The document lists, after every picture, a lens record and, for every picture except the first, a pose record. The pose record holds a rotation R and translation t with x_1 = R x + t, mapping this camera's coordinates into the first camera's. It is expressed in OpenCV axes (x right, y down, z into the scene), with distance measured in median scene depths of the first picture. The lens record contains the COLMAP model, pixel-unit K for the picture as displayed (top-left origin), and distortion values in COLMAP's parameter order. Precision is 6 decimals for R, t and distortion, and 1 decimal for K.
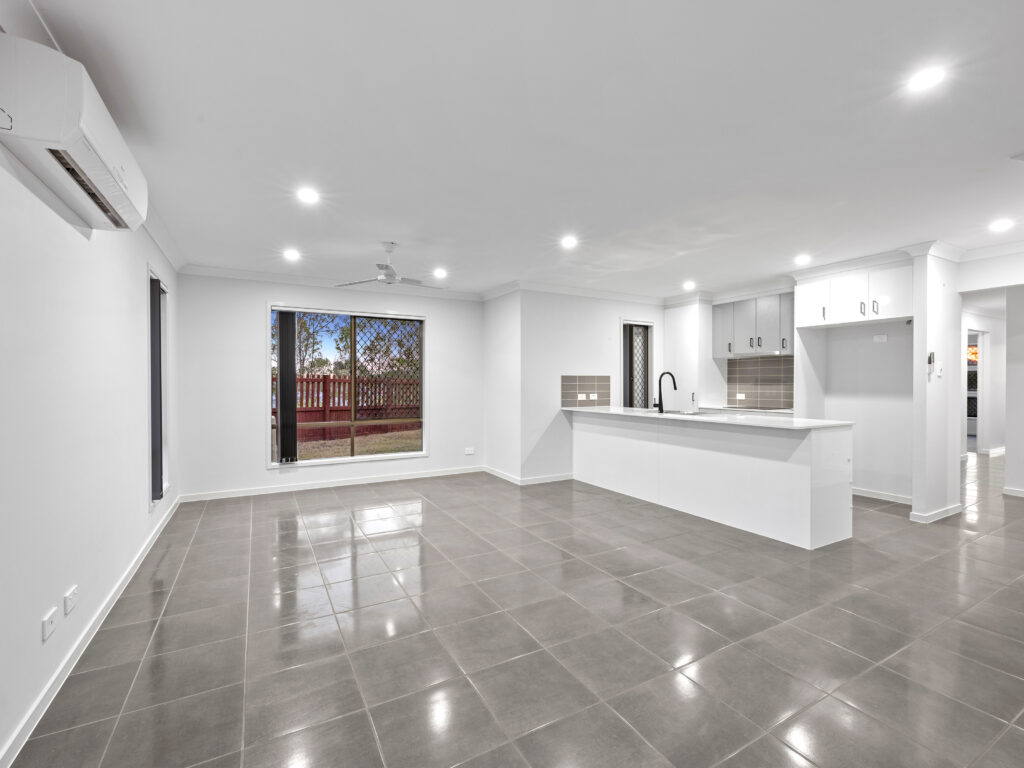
lens RADIAL K [[460.9, 0, 509.9], [0, 460.9, 387.4], [0, 0, 1]] dist [0.000857, -0.000032]
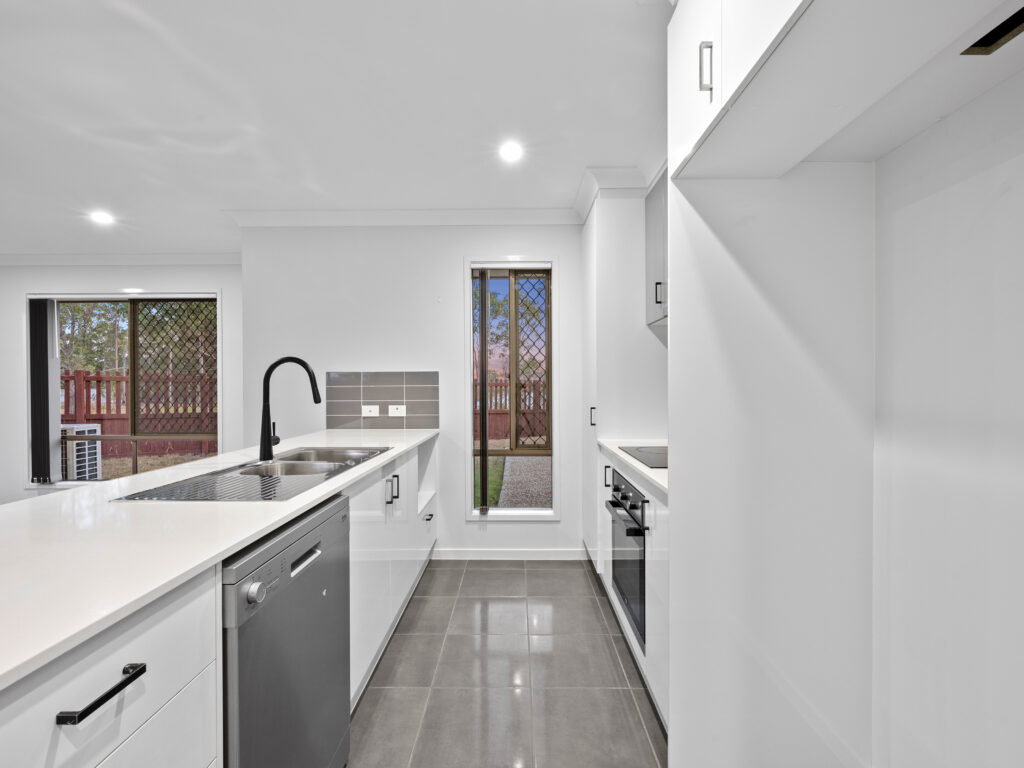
lens RADIAL K [[460.9, 0, 509.9], [0, 460.9, 387.4], [0, 0, 1]] dist [0.000857, -0.000032]
pose [[0.868671, -0.001279, -0.495387, 0.576564], [-0.002138, 0.999978, -0.006332, -0.003941], [0.495384, 0.006560, 0.868649, 0.616828]]
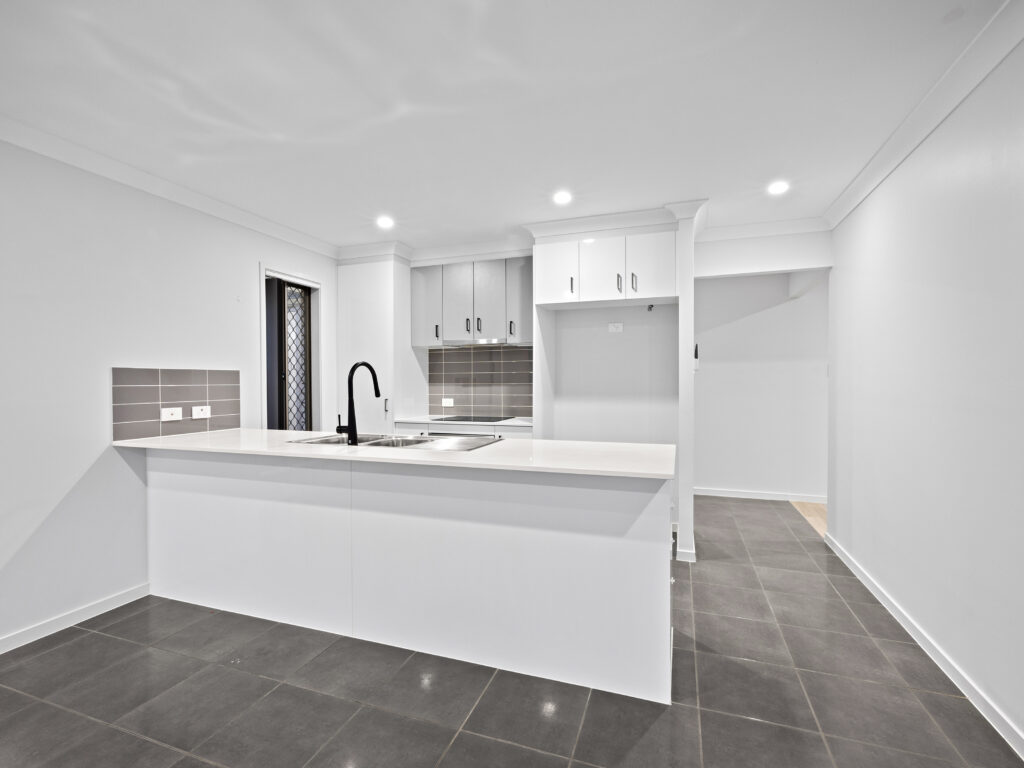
lens RADIAL K [[474.0, 0, 512.0], [0, 474.0, 384.0], [0, 0, 1]] dist [-0.001515, -0.000149]
pose [[0.745648, -0.004416, 0.666325, 0.094364], [0.009670, 0.999944, -0.004195, -0.004507], [-0.666270, 0.009571, 0.745650, 0.413066]]
